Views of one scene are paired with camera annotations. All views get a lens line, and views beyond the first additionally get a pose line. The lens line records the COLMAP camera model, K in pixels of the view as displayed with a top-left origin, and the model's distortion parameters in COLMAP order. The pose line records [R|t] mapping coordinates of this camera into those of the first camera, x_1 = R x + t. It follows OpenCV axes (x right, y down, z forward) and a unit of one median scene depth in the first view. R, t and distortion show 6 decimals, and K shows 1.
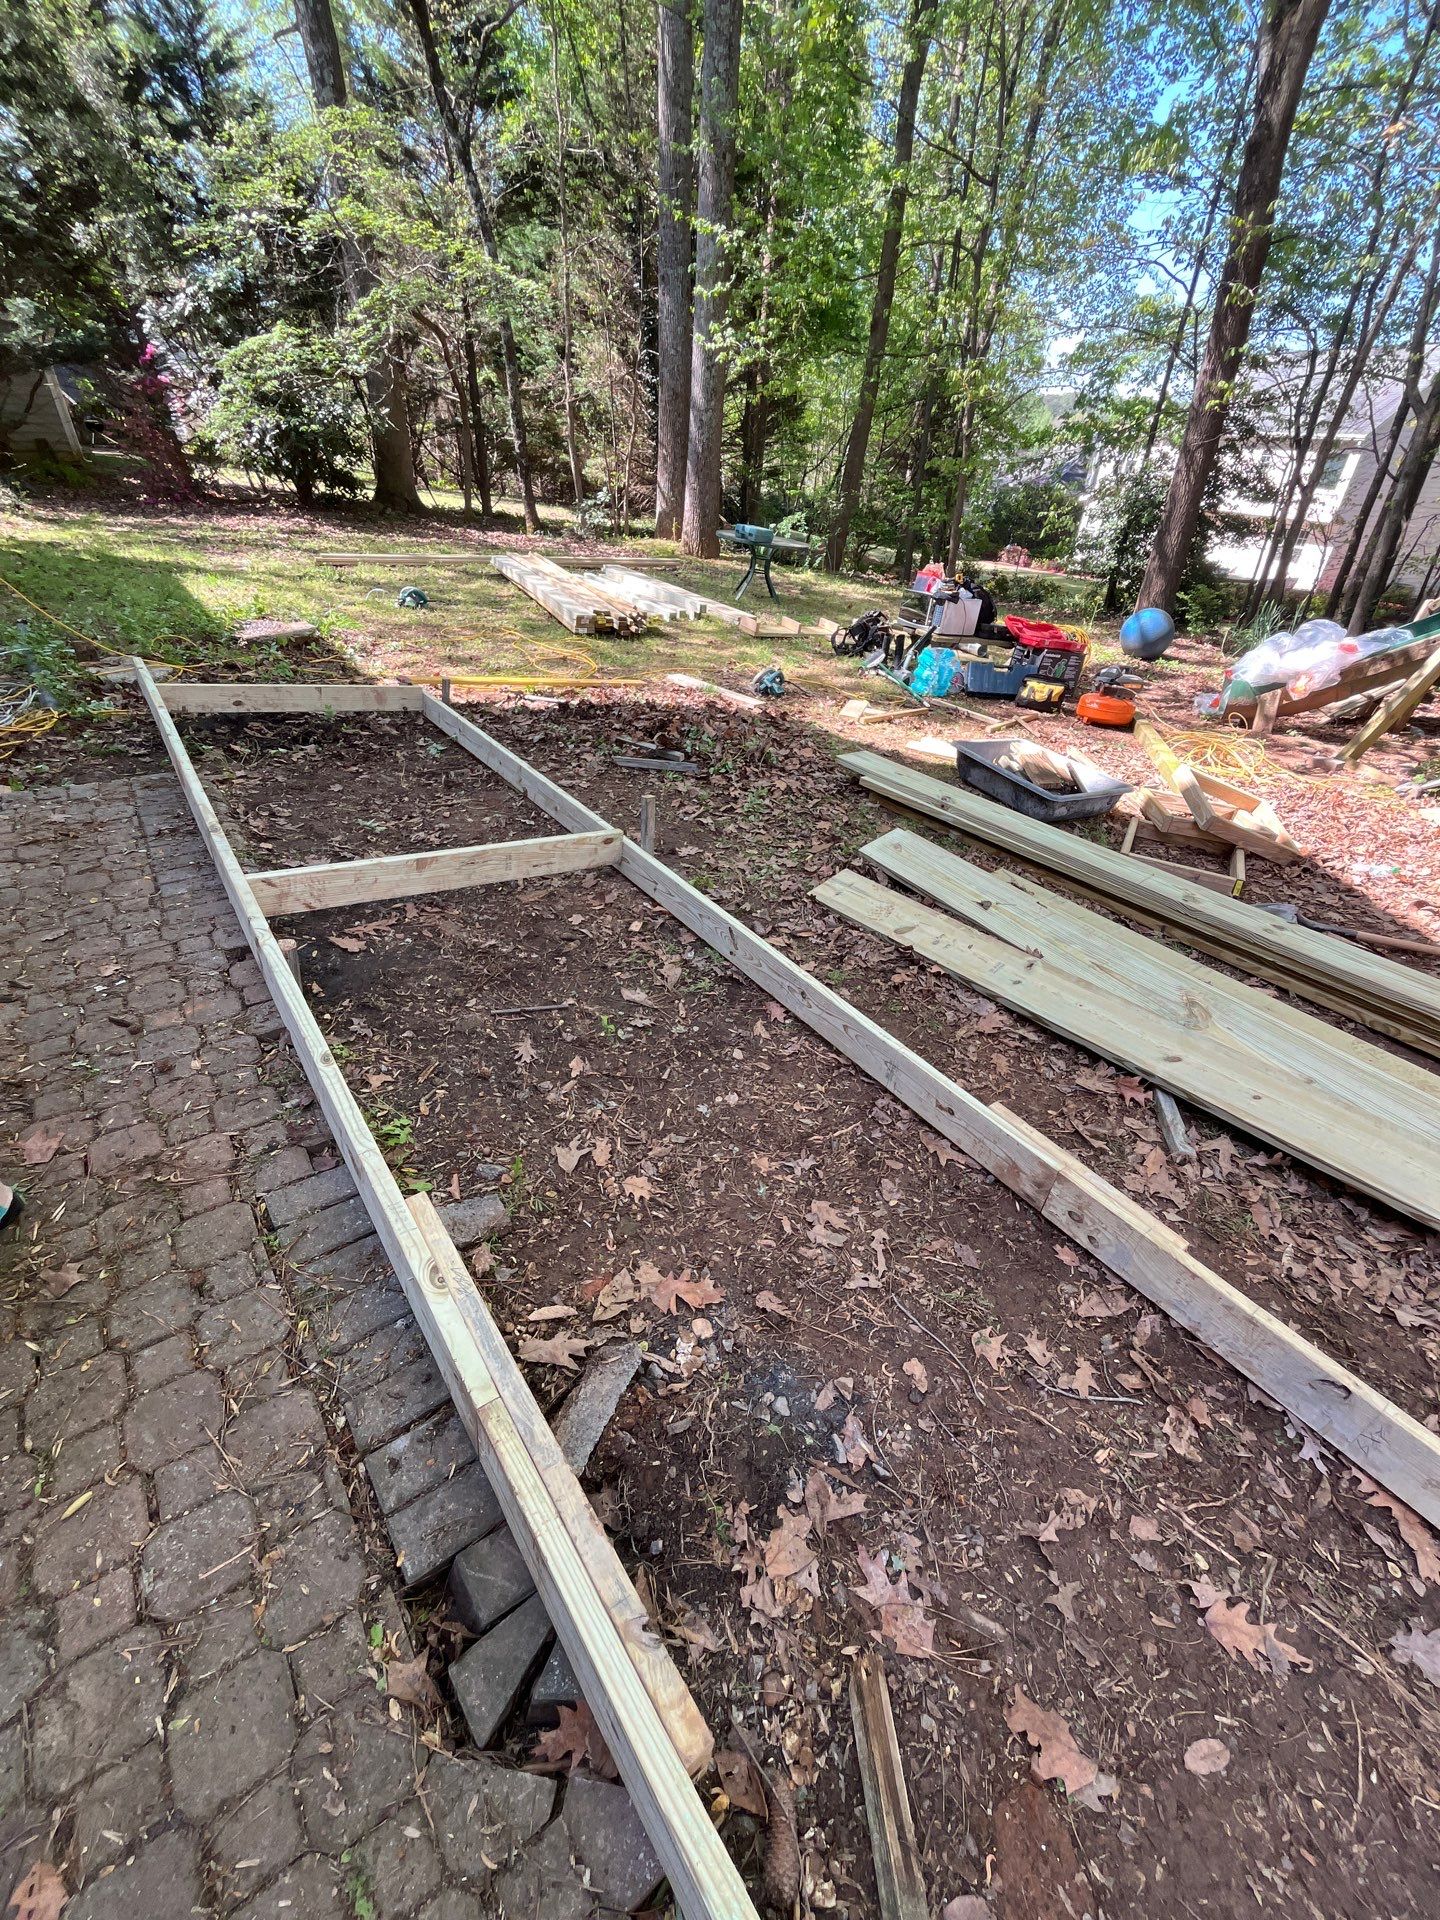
lens RADIAL K [[779.0, 0, 722.9], [0, 779.0, 956.9], [0, 0, 1]] dist [-0.003358, -0.000578]
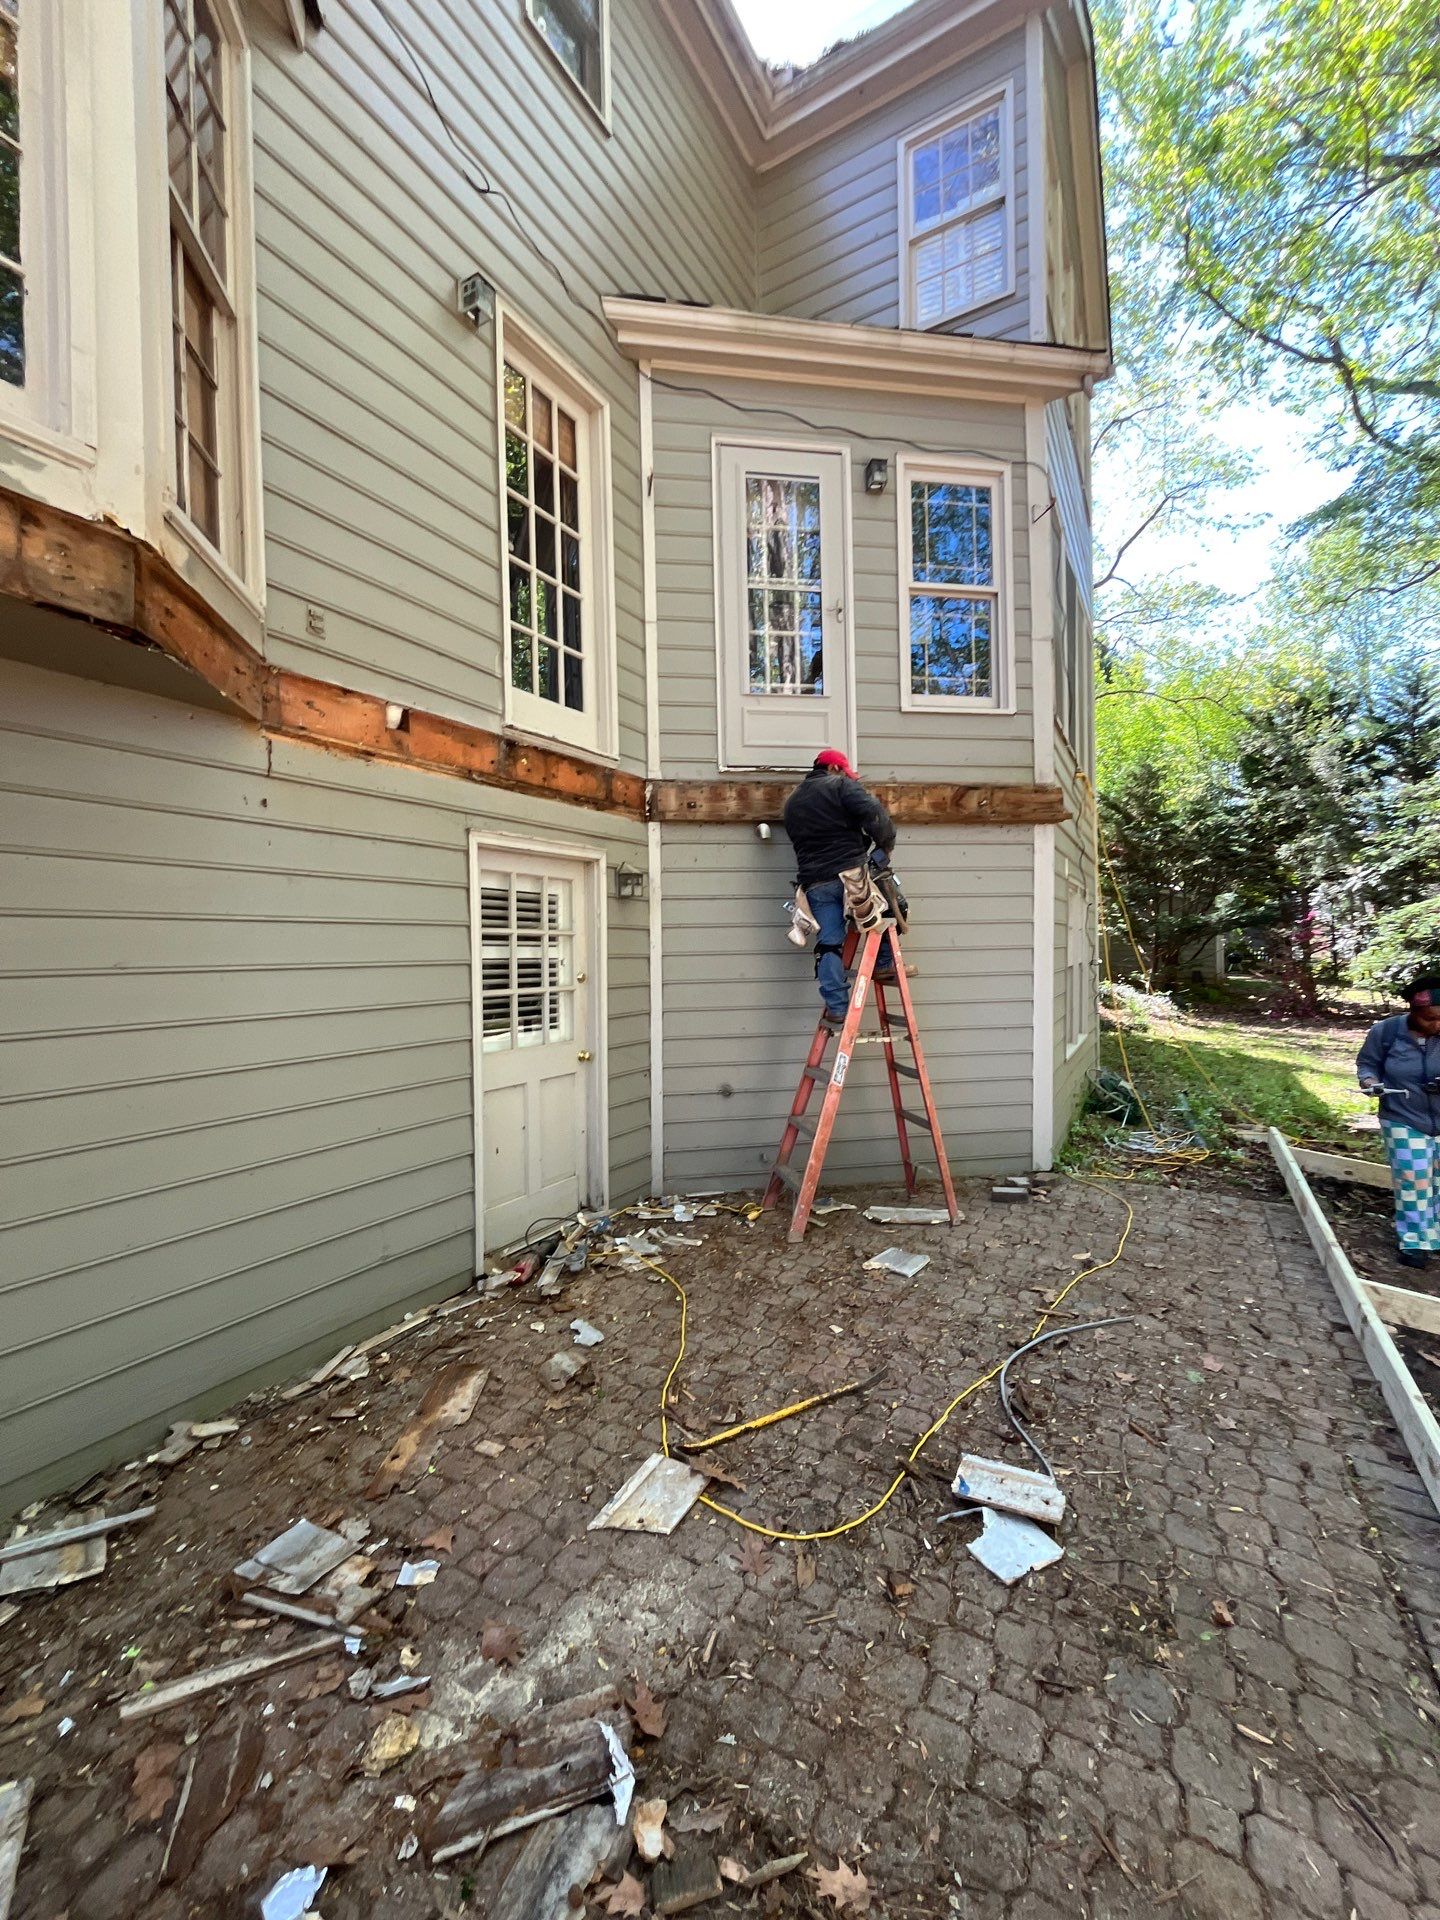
lens RADIAL K [[779.0, 0, 722.9], [0, 779.0, 956.9], [0, 0, 1]] dist [-0.003358, -0.000578]
pose [[0.398585, -0.040215, -0.916249, 0.119492], [-0.480941, 0.841490, -0.246152, 0.158117], [0.780913, 0.538774, 0.316065, -0.333498]]
